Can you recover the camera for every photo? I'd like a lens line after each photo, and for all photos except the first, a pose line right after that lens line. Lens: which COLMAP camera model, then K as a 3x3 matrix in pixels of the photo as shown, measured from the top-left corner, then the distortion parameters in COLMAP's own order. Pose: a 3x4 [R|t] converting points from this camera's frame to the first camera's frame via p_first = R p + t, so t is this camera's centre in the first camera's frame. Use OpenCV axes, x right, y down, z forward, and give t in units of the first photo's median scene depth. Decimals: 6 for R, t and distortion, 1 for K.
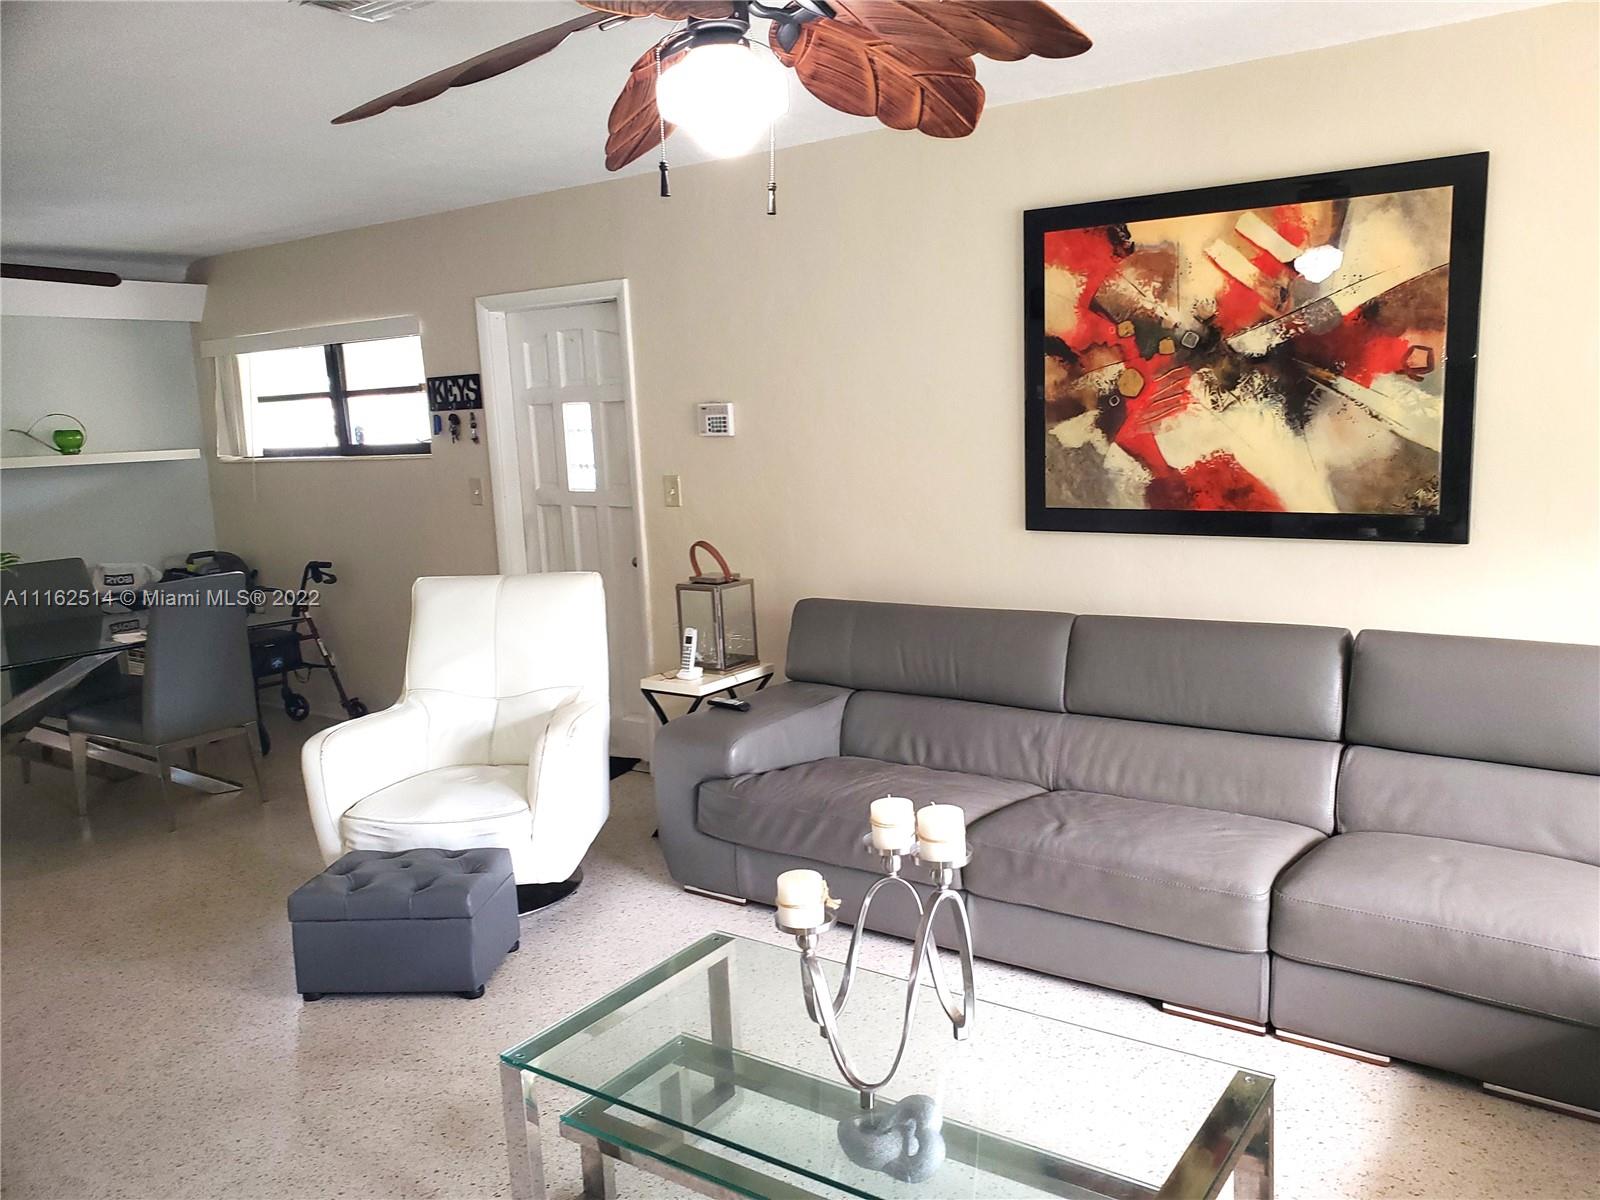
lens RADIAL K [[1253.3, 0, 842.2], [0, 1253.3, 603.1], [0, 0, 1]] dist [0.019547, 0.005858]
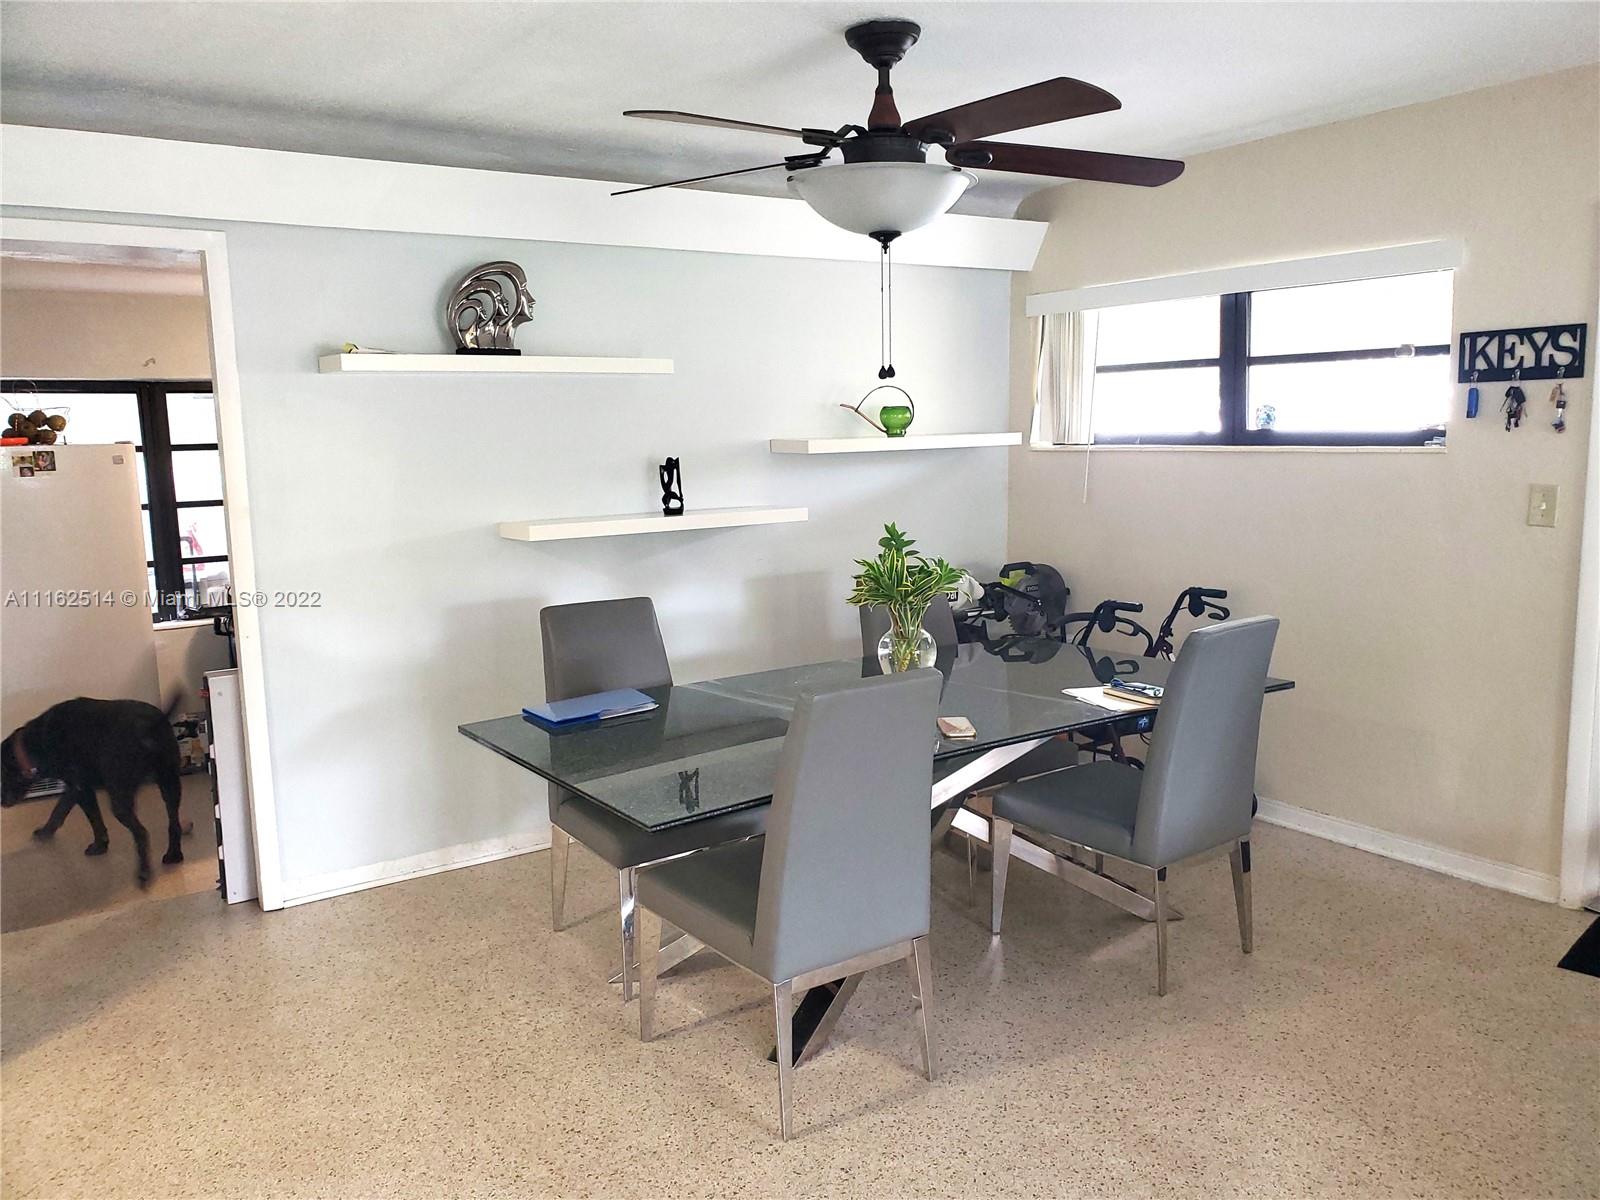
lens RADIAL K [[1253.3, 0, 808.6], [0, 1253.3, 599.7], [0, 0, 1]] dist [0.019547, 0.005858]
pose [[0.934349, 0.072217, -0.348965, -0.631368], [-0.071777, 0.997319, 0.014209, -0.034044], [0.349056, 0.011772, 0.937028, 0.387308]]
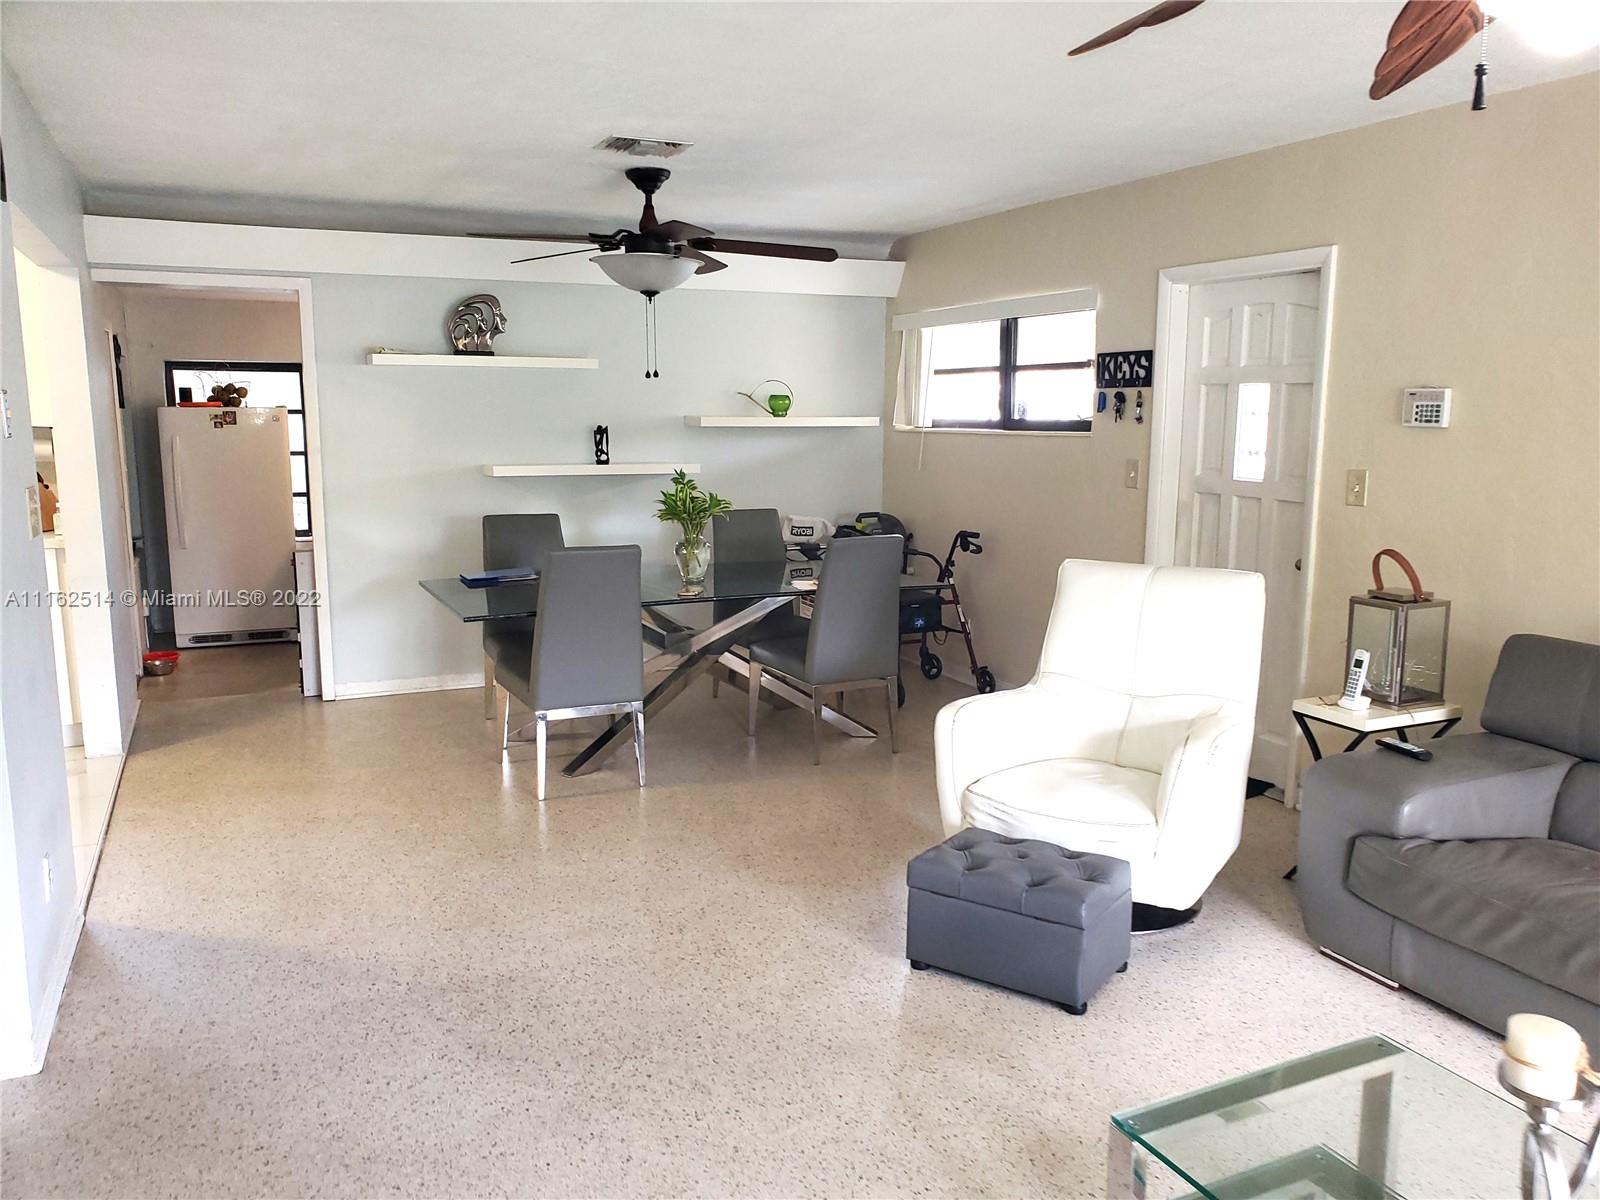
lens RADIAL K [[1253.3, 0, 789.2], [0, 1253.3, 611.2], [0, 0, 1]] dist [0.019547, 0.005858]
pose [[0.857706, 0.127483, -0.498084, -0.040157], [-0.117279, 0.991743, 0.051878, -0.006381], [0.500585, 0.013919, 0.865575, 0.066851]]
